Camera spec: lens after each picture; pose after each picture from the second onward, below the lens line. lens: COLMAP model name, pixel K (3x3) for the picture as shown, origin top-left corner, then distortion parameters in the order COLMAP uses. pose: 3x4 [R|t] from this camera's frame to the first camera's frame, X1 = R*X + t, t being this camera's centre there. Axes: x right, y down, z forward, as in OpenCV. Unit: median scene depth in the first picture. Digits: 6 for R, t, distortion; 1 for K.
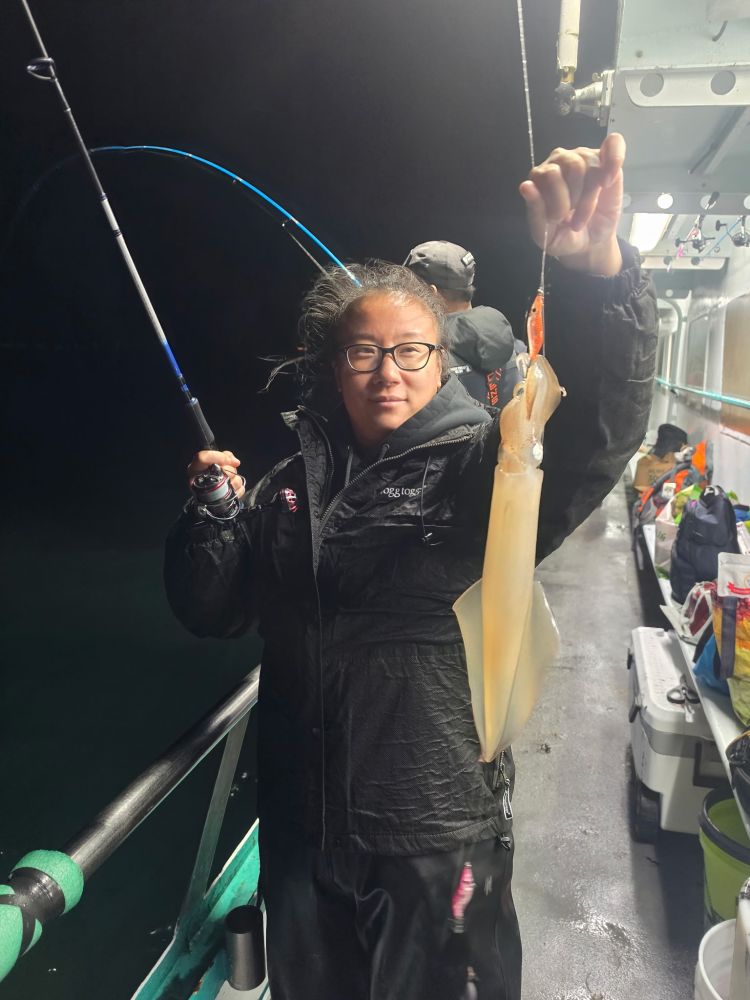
lens RADIAL K [[706.6, 0, 350.5], [0, 706.6, 500.7], [0, 0, 1]] dist [0.057404, -0.062517]
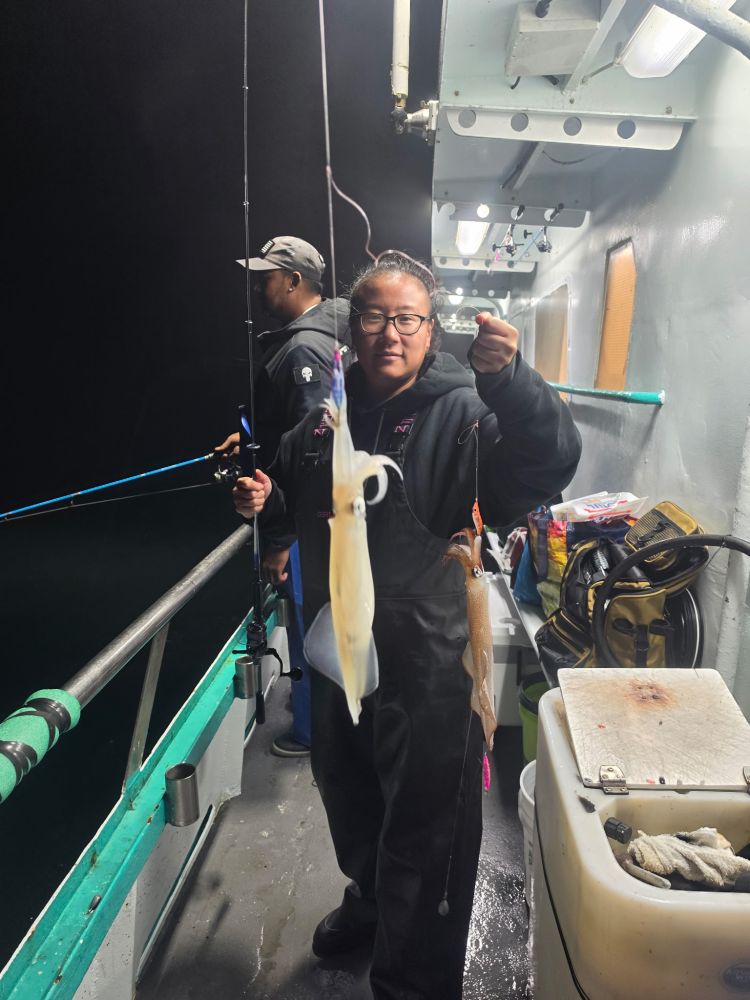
lens RADIAL K [[706.6, 0, 350.5], [0, 706.6, 500.7], [0, 0, 1]] dist [0.057404, -0.062517]
pose [[0.976693, -0.035394, 0.211704, -0.050492], [0.033814, 0.999367, 0.011083, 0.049467], [-0.211962, -0.003667, 0.977271, -0.137880]]
